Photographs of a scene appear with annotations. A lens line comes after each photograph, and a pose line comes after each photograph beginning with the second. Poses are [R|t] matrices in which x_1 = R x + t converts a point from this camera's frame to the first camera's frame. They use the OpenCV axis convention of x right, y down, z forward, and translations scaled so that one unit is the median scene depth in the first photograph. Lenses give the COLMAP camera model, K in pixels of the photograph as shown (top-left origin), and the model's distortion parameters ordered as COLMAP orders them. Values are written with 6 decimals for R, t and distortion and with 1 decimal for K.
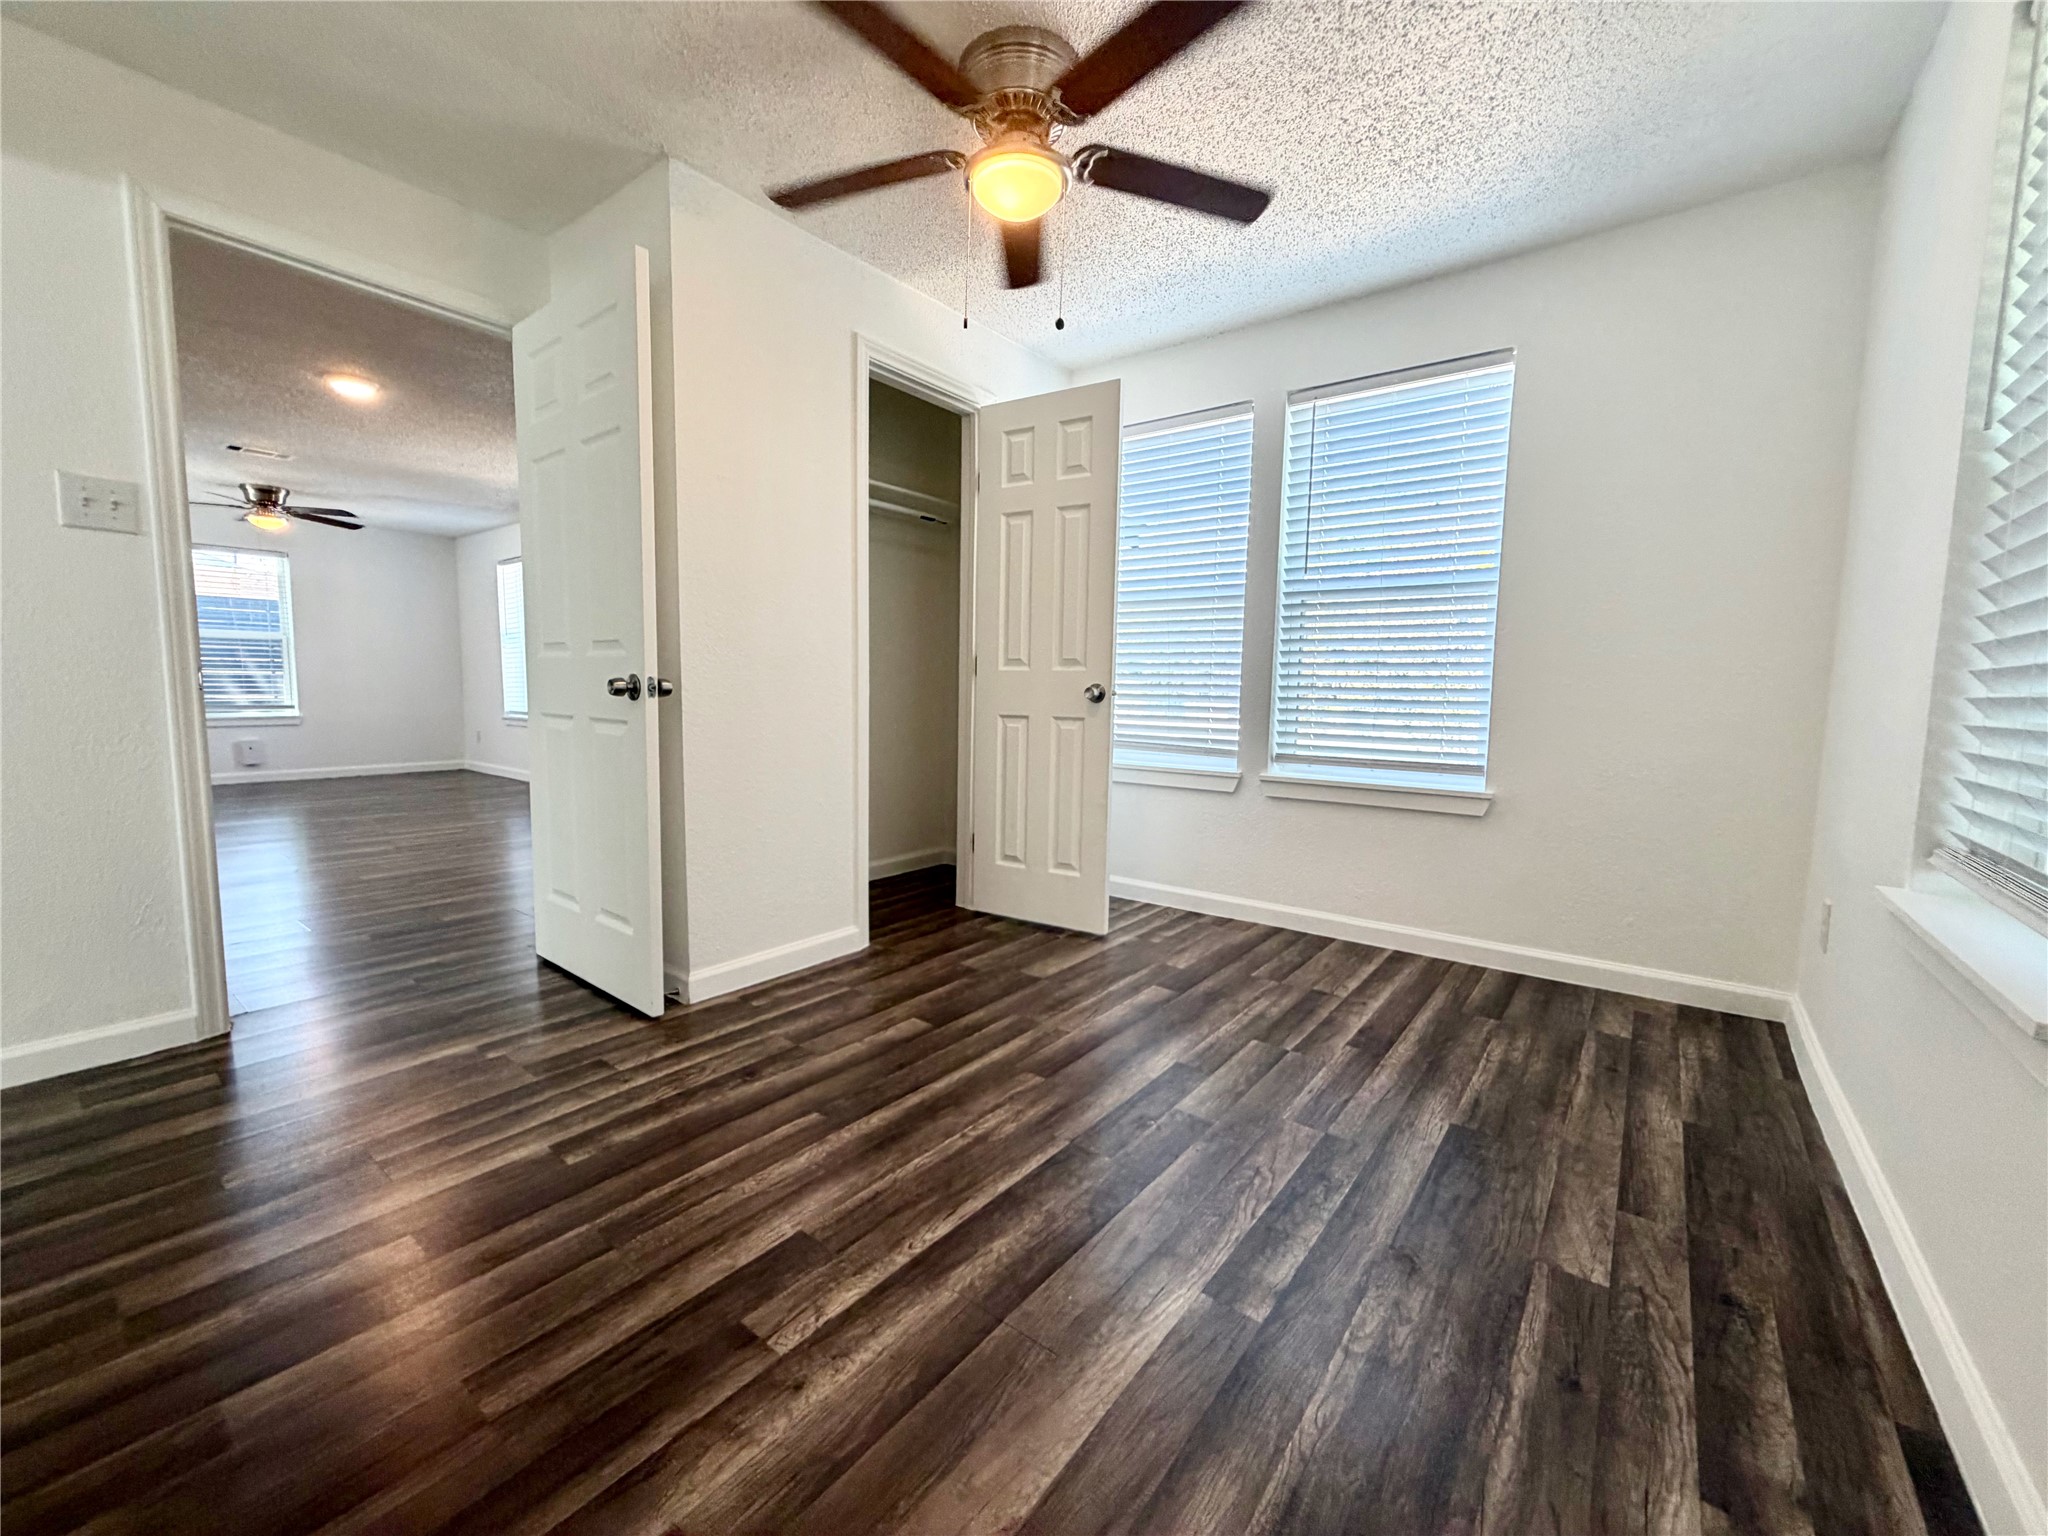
lens RADIAL K [[817.6, 0, 1021.7], [0, 817.6, 767.7], [0, 0, 1]] dist [-0.001868, 0.000833]
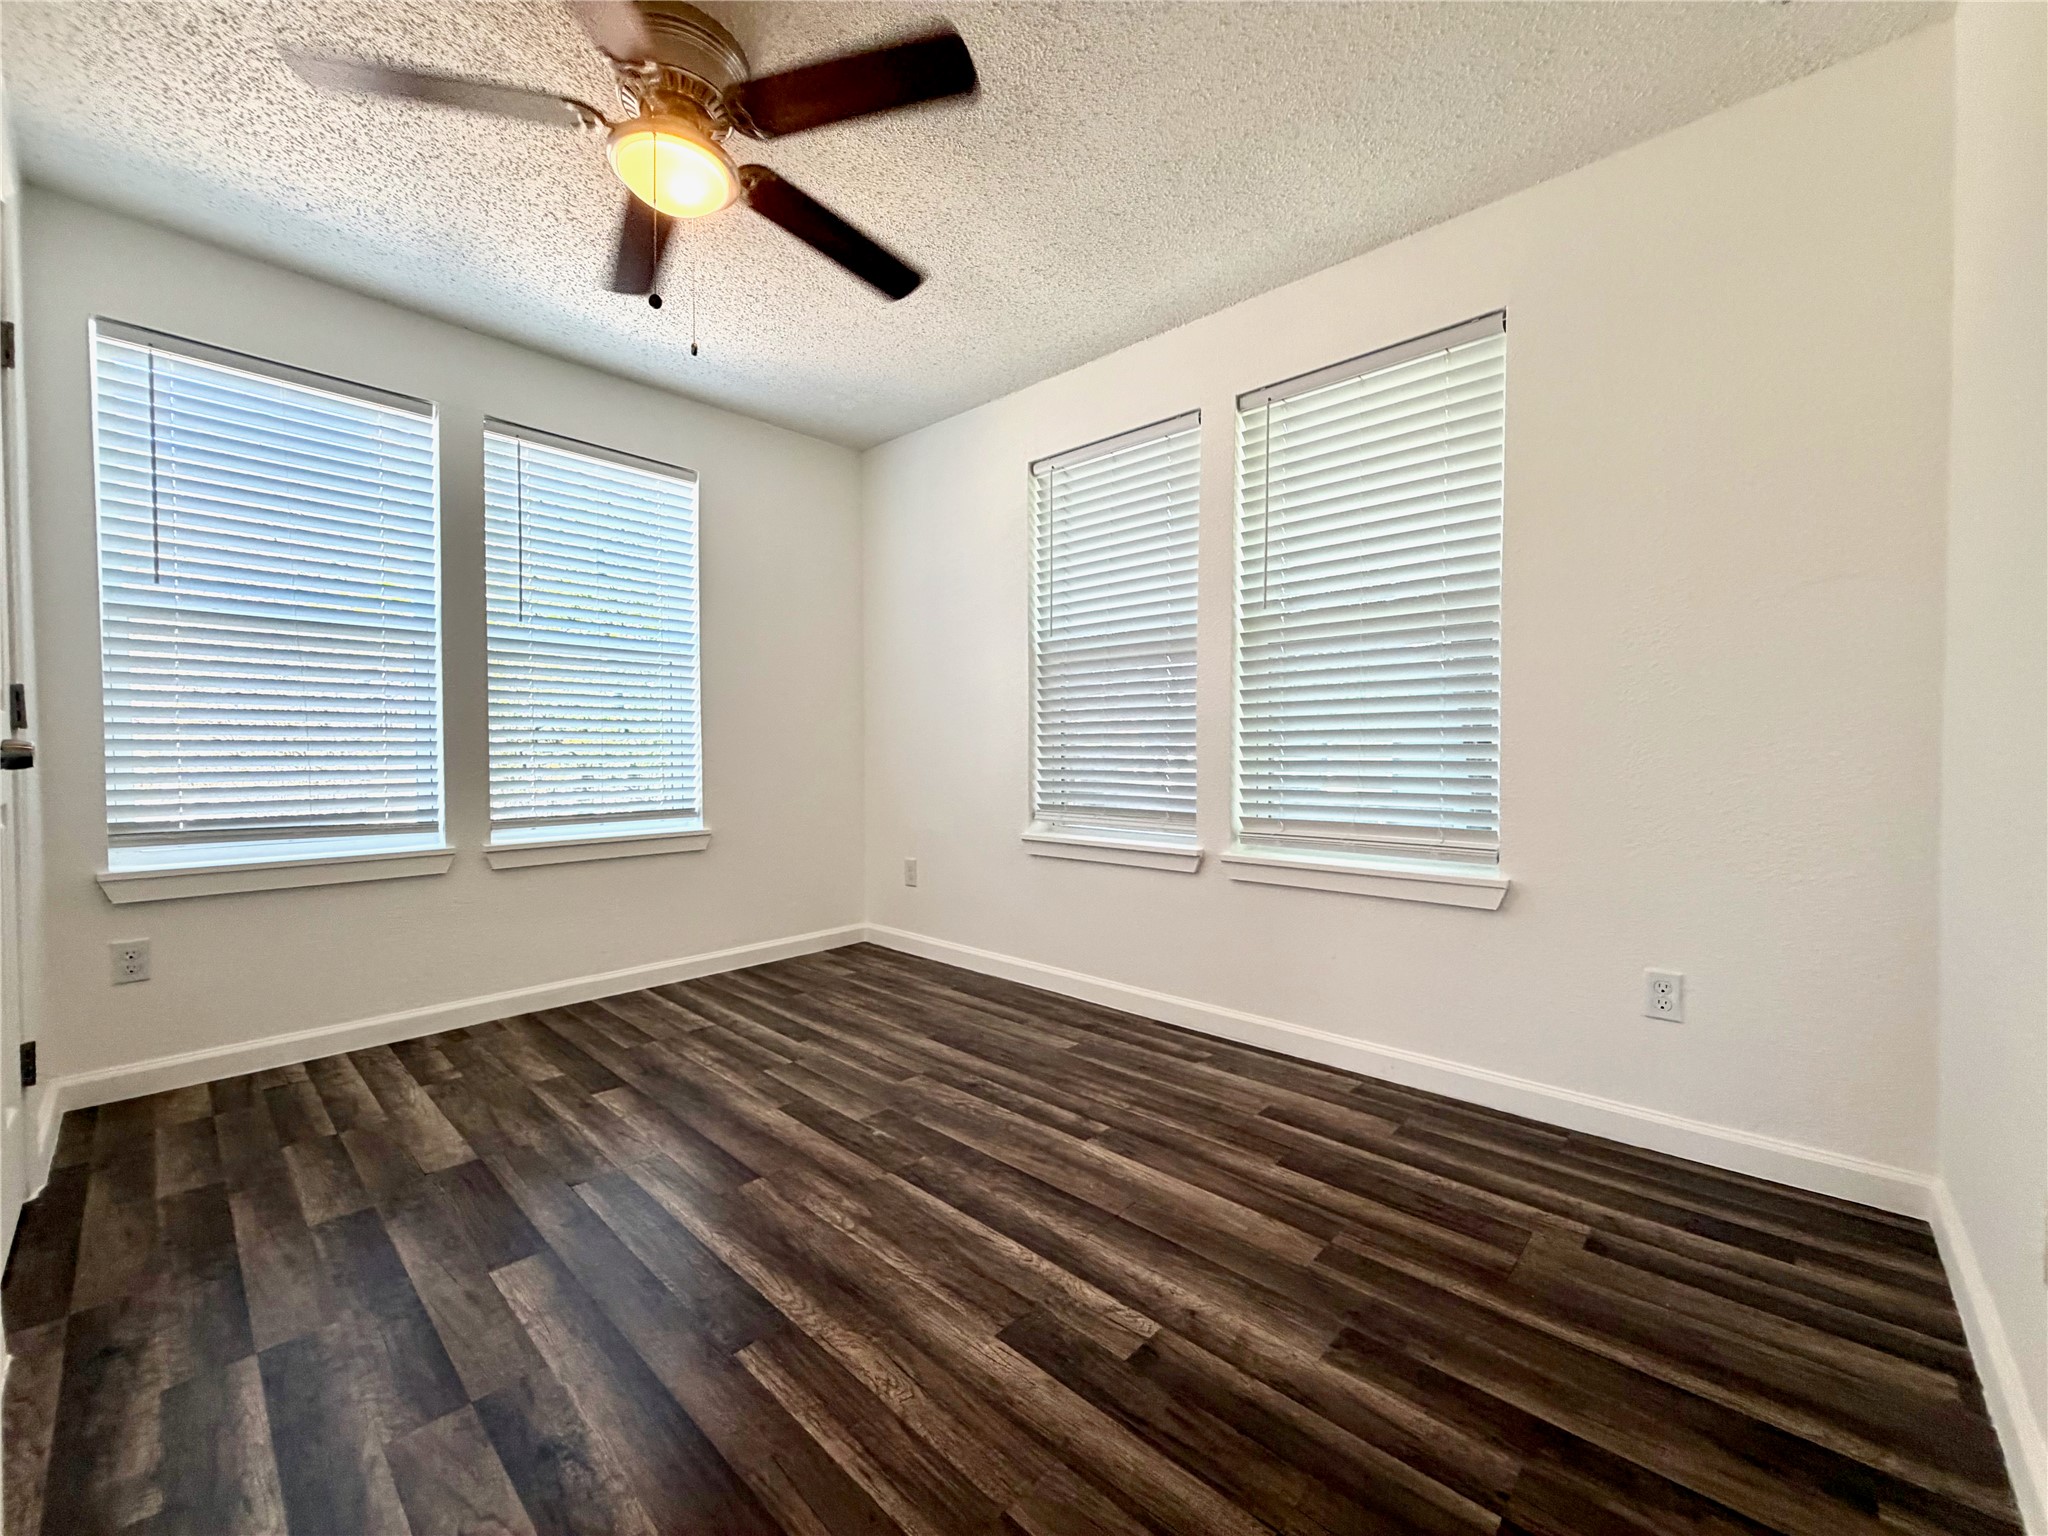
lens RADIAL K [[817.6, 0, 1022.1], [0, 817.6, 763.3], [0, 0, 1]] dist [-0.001868, 0.000833]
pose [[0.093702, -0.032626, 0.995066, -0.719818], [0.099540, 0.994762, 0.023242, -0.058970], [-0.990612, 0.096871, 0.096458, 0.506305]]
